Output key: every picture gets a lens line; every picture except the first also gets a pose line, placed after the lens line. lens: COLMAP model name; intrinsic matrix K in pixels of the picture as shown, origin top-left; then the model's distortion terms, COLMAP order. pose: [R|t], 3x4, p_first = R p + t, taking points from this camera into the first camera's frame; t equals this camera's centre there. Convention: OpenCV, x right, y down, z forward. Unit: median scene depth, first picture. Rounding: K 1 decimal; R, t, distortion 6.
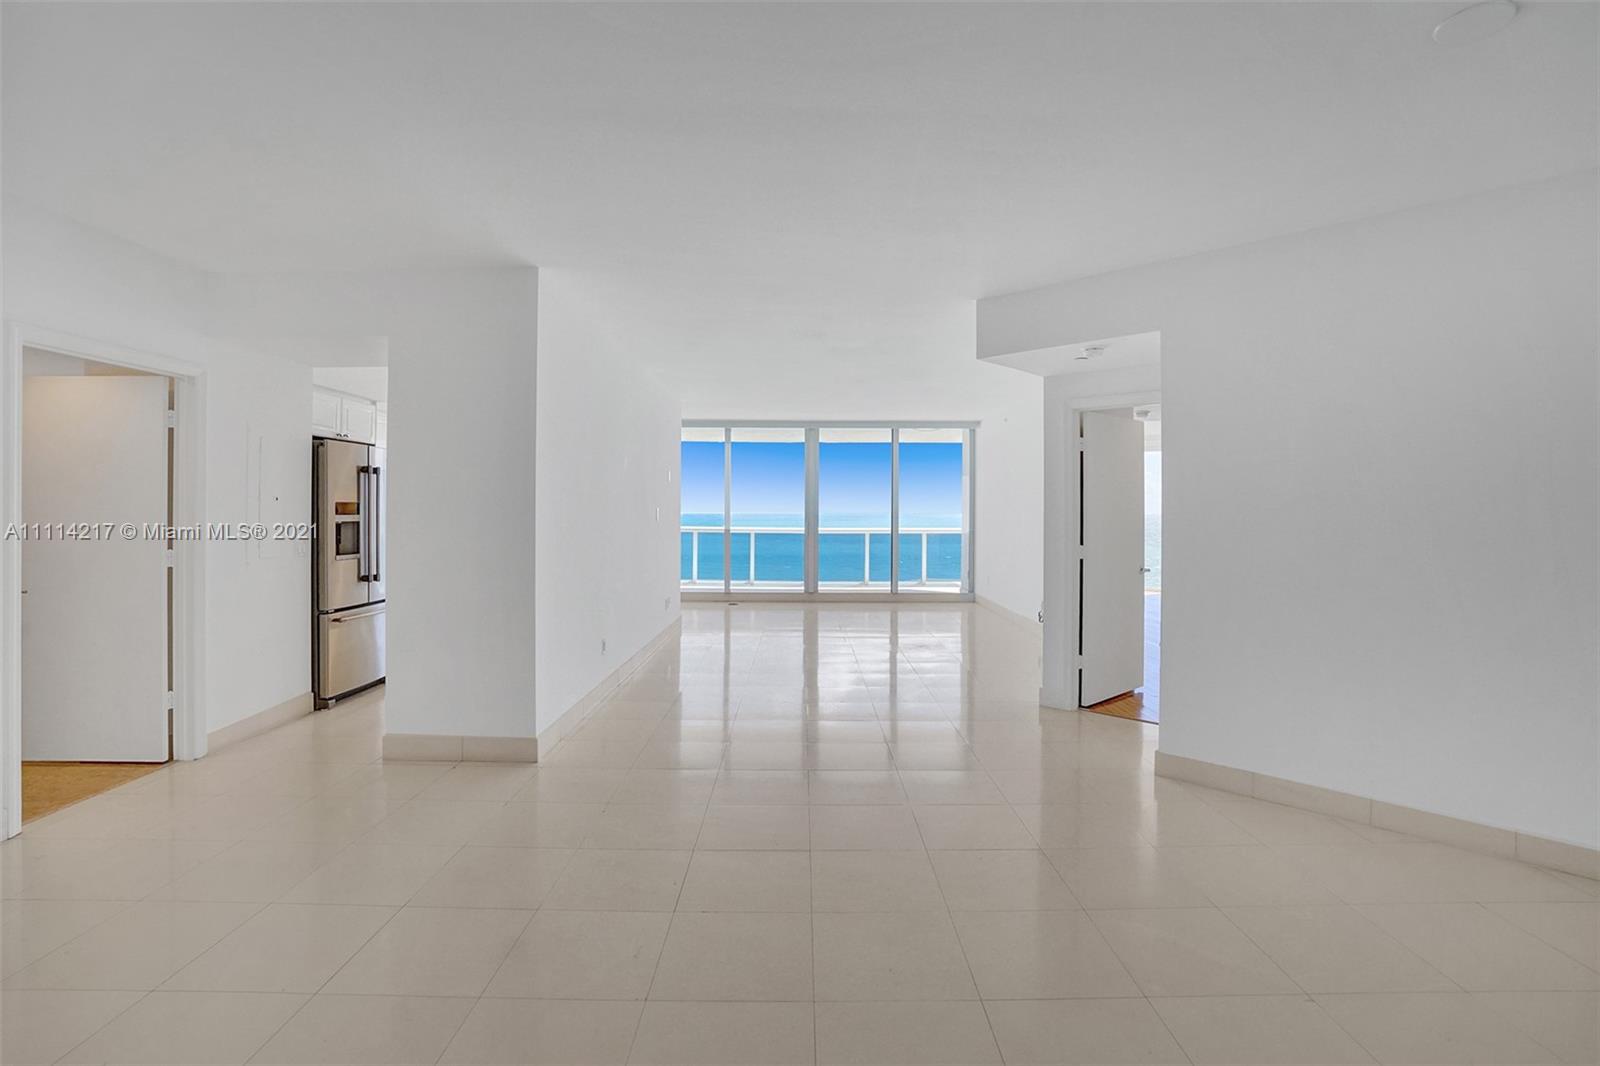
lens RADIAL K [[762.8, 0, 806.7], [0, 762.8, 534.6], [0, 0, 1]] dist [-0.055965, 0.017872]
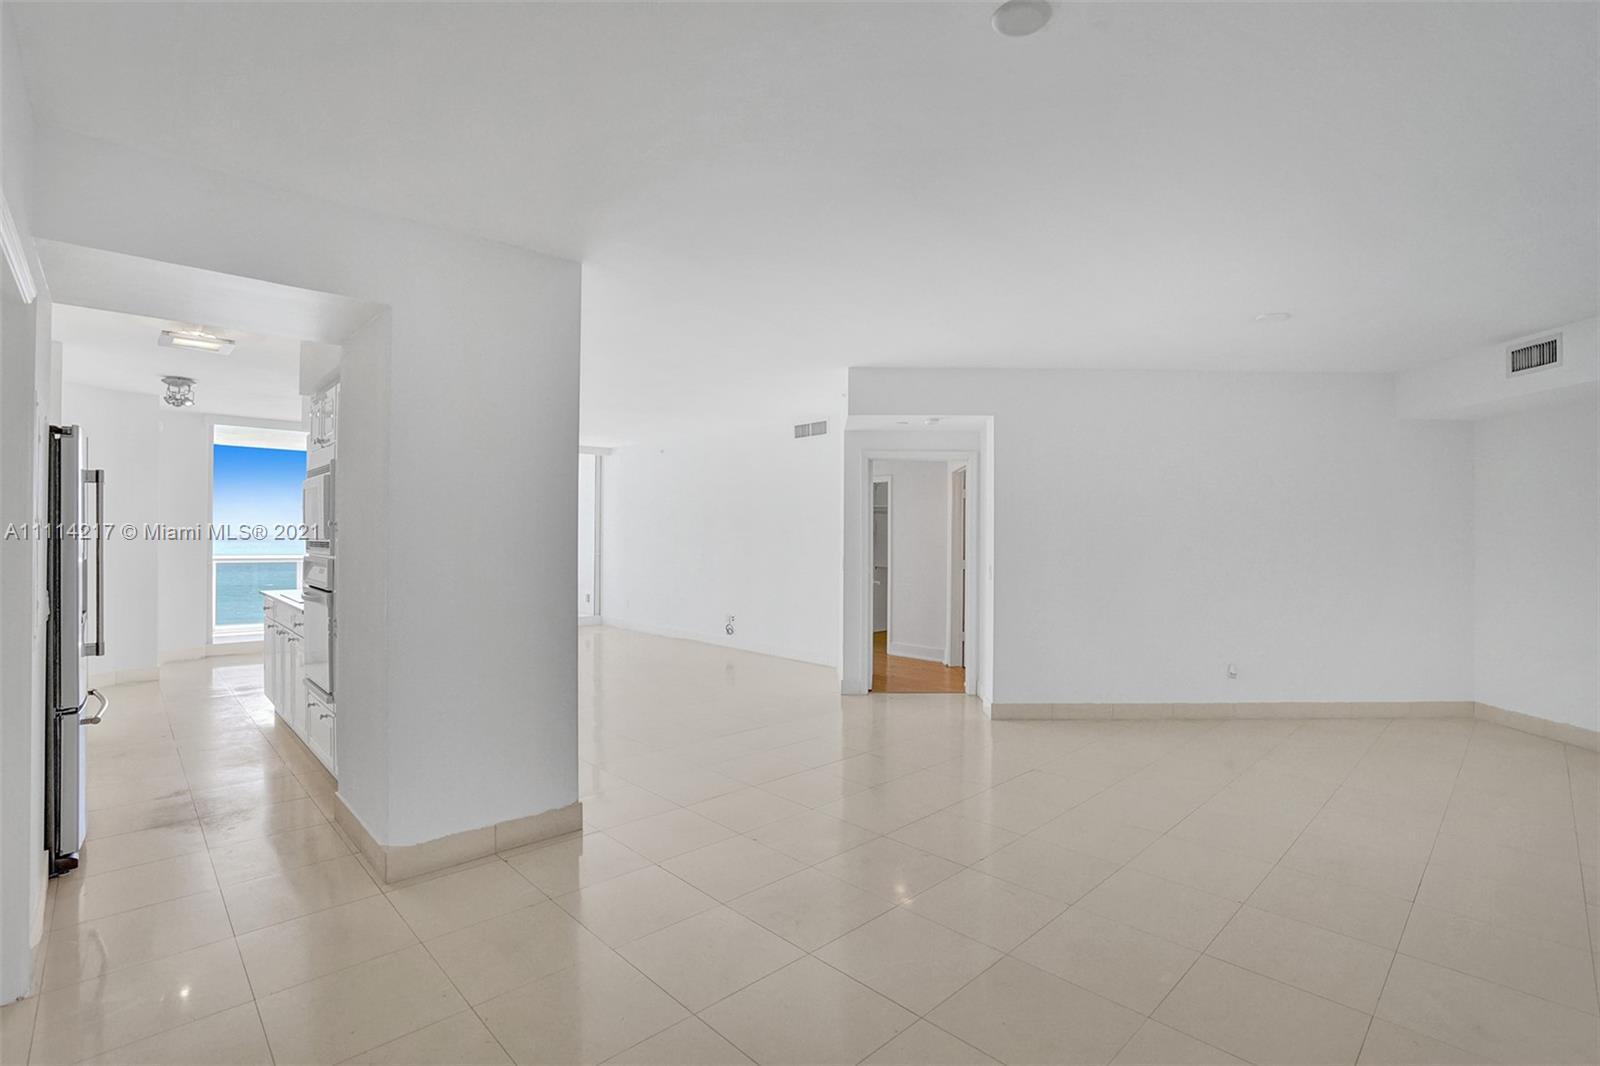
lens RADIAL K [[762.8, 0, 806.7], [0, 762.8, 534.6], [0, 0, 1]] dist [-0.055965, 0.017872]
pose [[0.719621, -0.005850, 0.694342, -0.628748], [0.023407, 0.999601, -0.015837, -0.015928], [-0.693972, 0.027649, 0.719471, 0.149380]]
